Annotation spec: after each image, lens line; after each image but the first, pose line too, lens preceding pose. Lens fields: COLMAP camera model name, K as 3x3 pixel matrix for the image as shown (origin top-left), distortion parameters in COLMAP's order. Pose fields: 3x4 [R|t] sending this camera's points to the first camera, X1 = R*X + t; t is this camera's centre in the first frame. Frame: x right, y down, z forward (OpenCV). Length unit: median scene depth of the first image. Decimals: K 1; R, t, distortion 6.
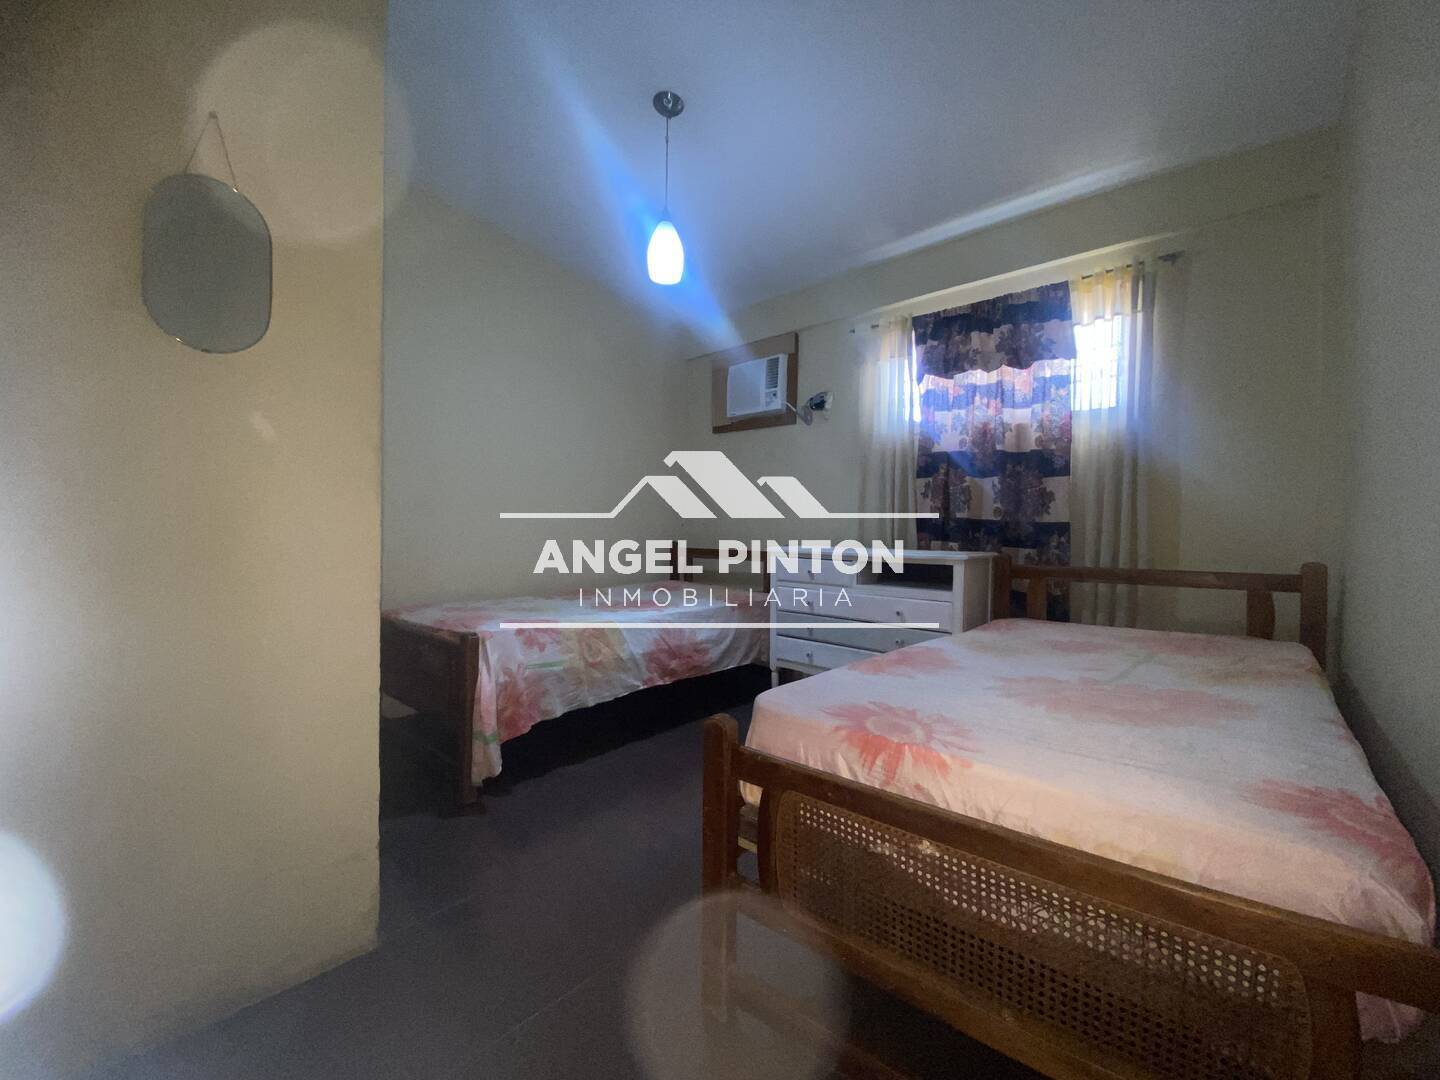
lens RADIAL K [[580.8, 0, 717.1], [0, 580.8, 538.4], [0, 0, 1]] dist [0.001147, 0.000011]
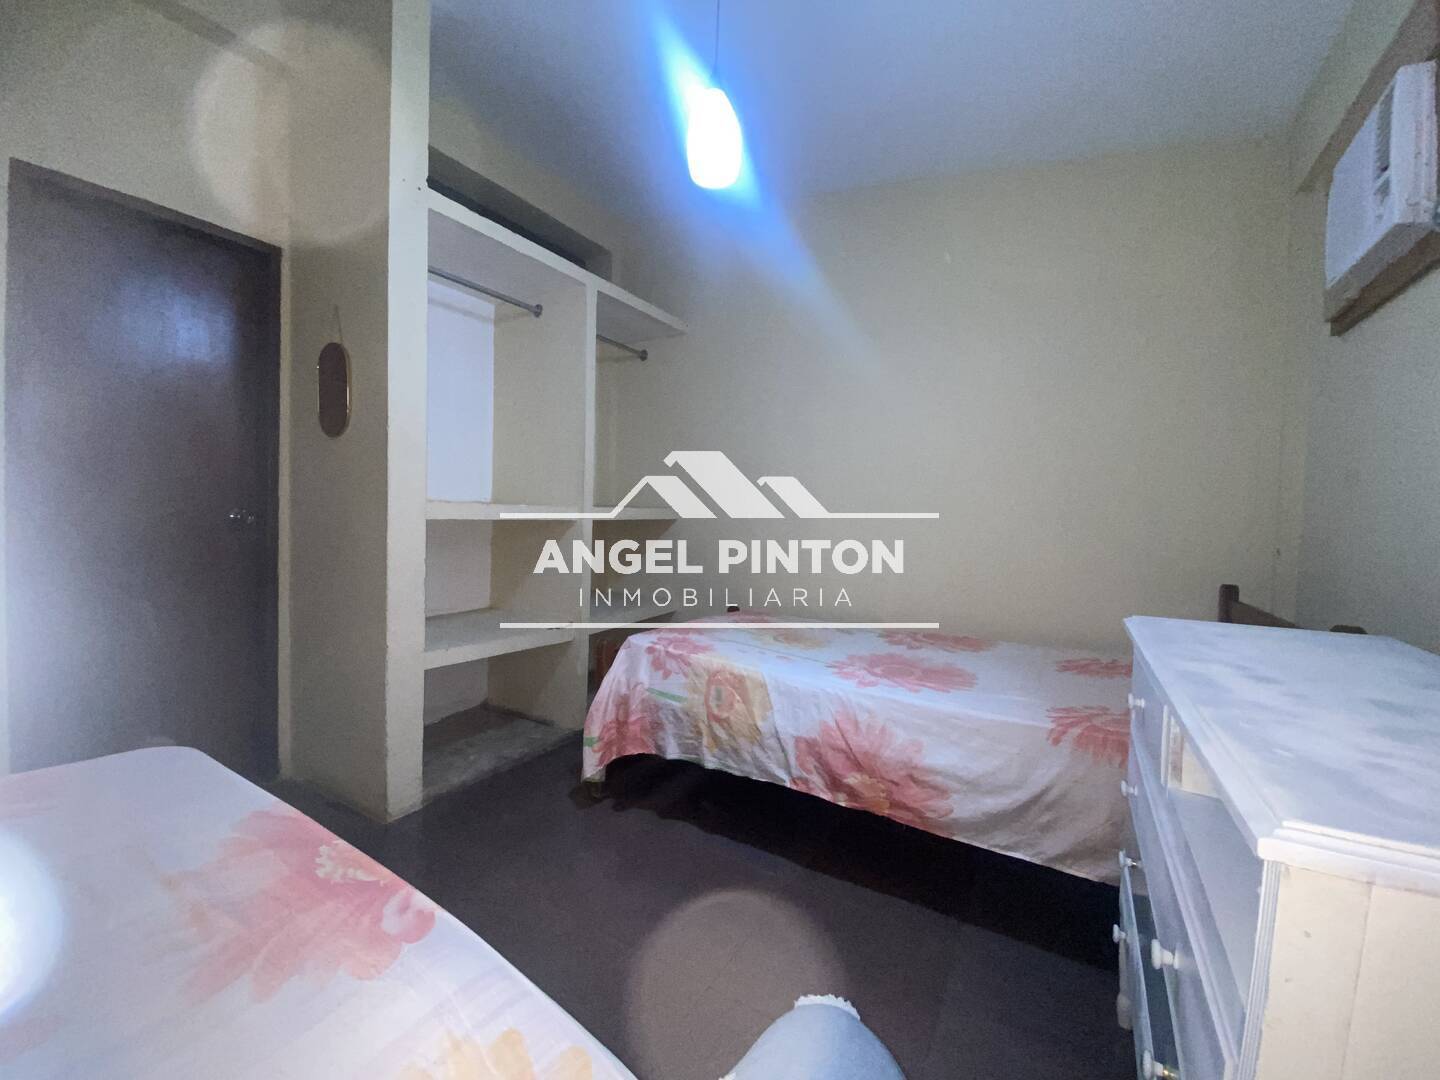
lens RADIAL K [[580.8, 0, 719.2], [0, 580.8, 543.1], [0, 0, 1]] dist [0.001147, 0.000011]
pose [[0.172085, 0.041708, -0.984199, 0.530585], [-0.044072, 0.998429, 0.034605, -0.044186], [0.984096, 0.037421, 0.173653, 0.830659]]
